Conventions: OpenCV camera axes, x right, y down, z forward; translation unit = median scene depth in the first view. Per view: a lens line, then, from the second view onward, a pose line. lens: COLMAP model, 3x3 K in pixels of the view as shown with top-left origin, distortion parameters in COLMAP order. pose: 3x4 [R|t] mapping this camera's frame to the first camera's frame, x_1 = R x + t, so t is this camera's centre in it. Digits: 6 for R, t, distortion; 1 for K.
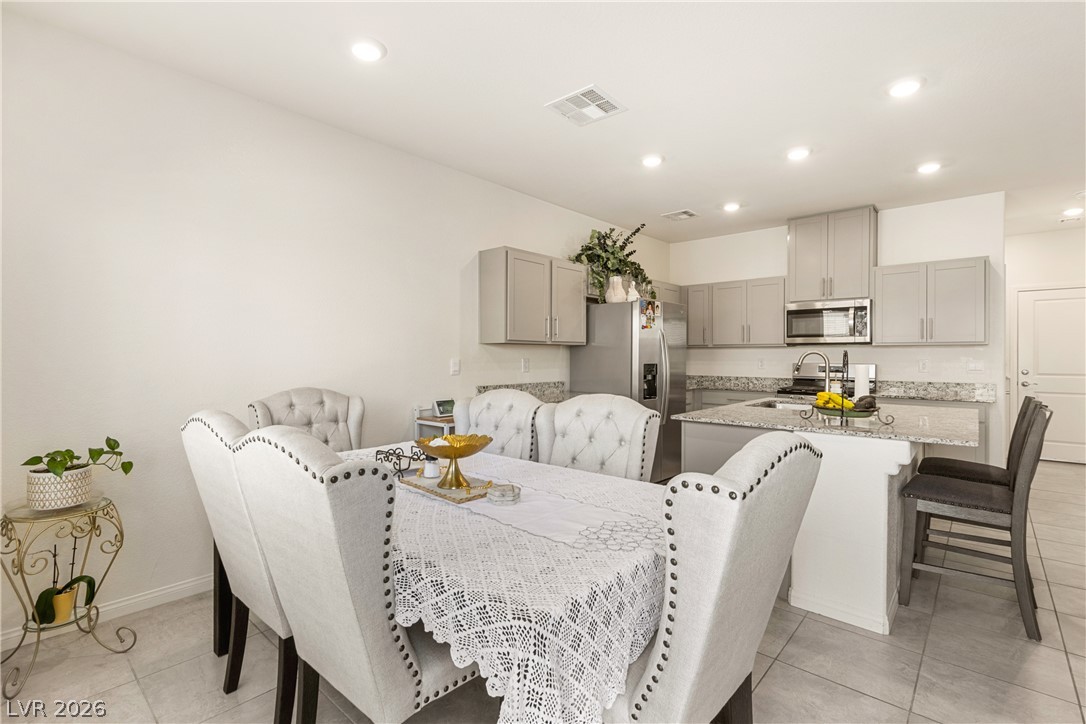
lens RADIAL K [[495.9, 0, 540.2], [0, 495.9, 355.5], [0, 0, 1]] dist [0.003738, 0.000255]
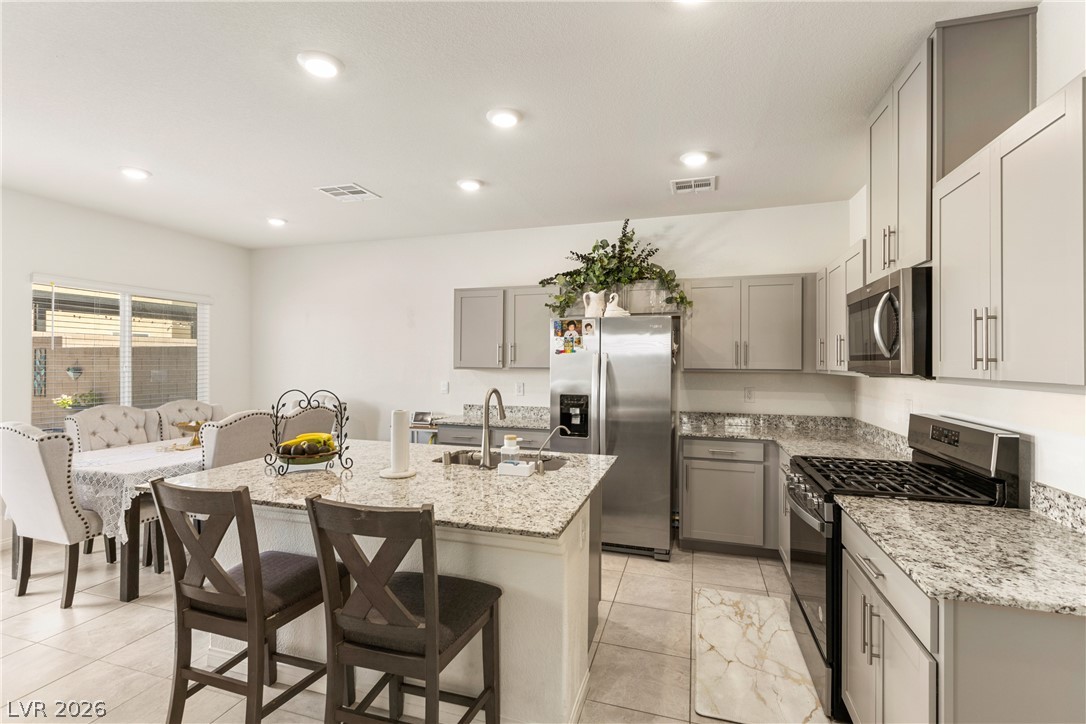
lens RADIAL K [[501.7, 0, 538.6], [0, 501.7, 359.4], [0, 0, 1]] dist [0.003390, 0.000354]
pose [[0.414528, -0.004290, -0.910026, 0.902224], [-0.005831, 0.999956, -0.007370, -0.033981], [0.910018, 0.008362, 0.414485, 0.550406]]
